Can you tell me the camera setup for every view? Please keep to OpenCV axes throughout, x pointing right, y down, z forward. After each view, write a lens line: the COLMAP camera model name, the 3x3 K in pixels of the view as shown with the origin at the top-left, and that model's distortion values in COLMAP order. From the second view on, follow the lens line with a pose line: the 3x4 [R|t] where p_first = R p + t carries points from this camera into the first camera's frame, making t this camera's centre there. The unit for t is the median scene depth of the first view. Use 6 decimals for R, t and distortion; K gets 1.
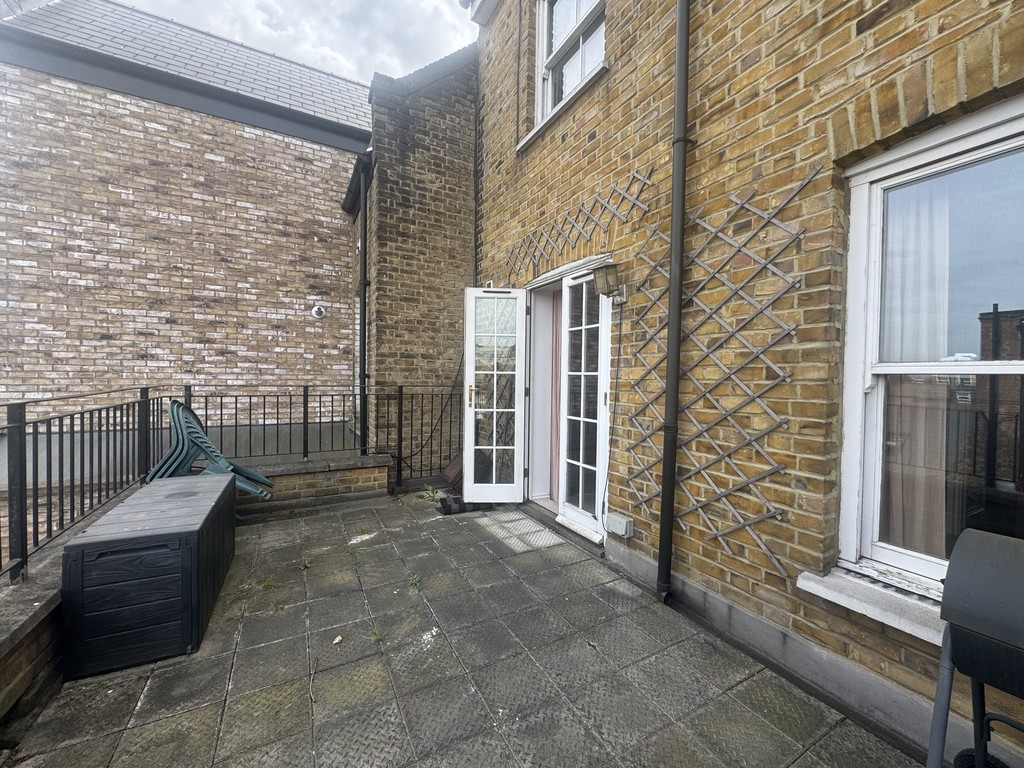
lens RADIAL K [[410.0, 0, 513.7], [0, 410.0, 380.4], [0, 0, 1]] dist [-0.003227, 0.000020]
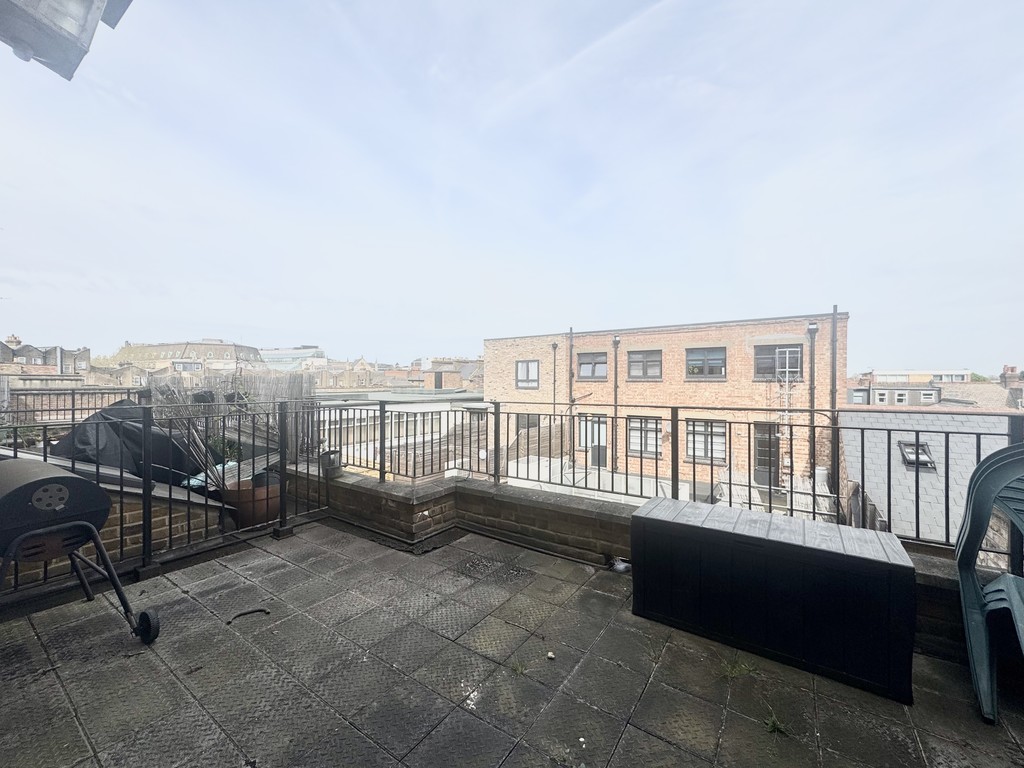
lens RADIAL K [[410.0, 0, 515.6], [0, 410.0, 384.8], [0, 0, 1]] dist [-0.003227, 0.000020]
pose [[-0.887204, -0.016592, -0.461078, 0.121683], [-0.021050, 0.999768, 0.004528, -0.030228], [0.460896, 0.013723, -0.887348, 1.876787]]
